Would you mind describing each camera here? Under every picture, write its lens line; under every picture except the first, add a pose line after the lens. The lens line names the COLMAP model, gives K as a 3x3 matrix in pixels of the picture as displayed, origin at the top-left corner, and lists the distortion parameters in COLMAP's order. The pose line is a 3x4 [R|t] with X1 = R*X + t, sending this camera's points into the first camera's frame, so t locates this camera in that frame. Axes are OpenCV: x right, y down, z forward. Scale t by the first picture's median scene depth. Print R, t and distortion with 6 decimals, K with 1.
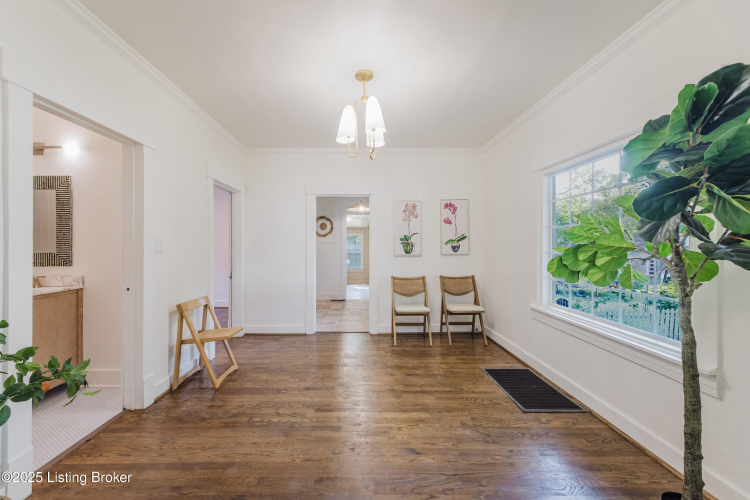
lens RADIAL K [[300.1, 0, 378.2], [0, 300.1, 247.7], [0, 0, 1]] dist [0.009960, 0.000259]
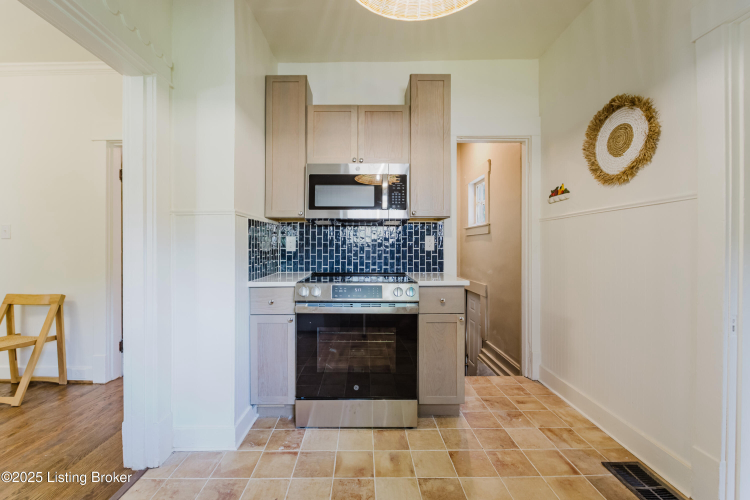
lens RADIAL K [[300.1, 0, 362.6], [0, 300.1, 252.4], [0, 0, 1]] dist [0.009960, 0.000259]
pose [[-0.088396, 0.010171, -0.996033, 0.251966], [0.007992, 0.999923, 0.009501, 0.051903], [0.996053, -0.007120, -0.088470, 2.384533]]
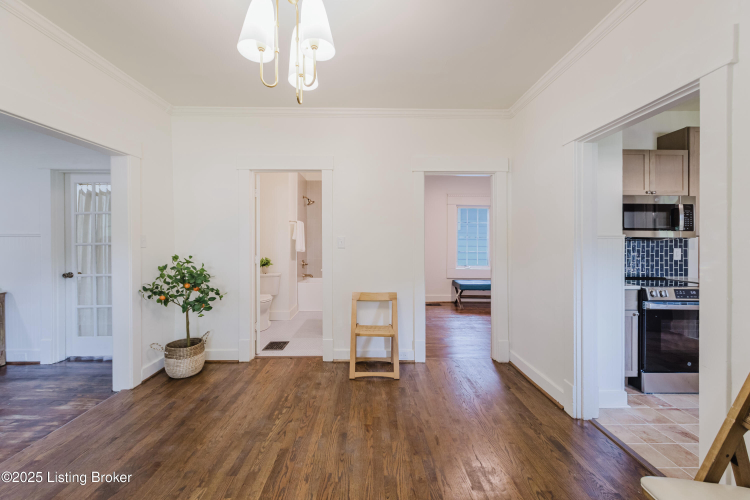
lens RADIAL K [[300.1, 0, 378.1], [0, 300.1, 244.4], [0, 0, 1]] dist [0.009960, 0.000259]
pose [[-0.051726, 0.005751, -0.998645, 0.593634], [0.000766, 0.999983, 0.005719, -0.017964], [0.998661, -0.000469, -0.051730, 1.299109]]
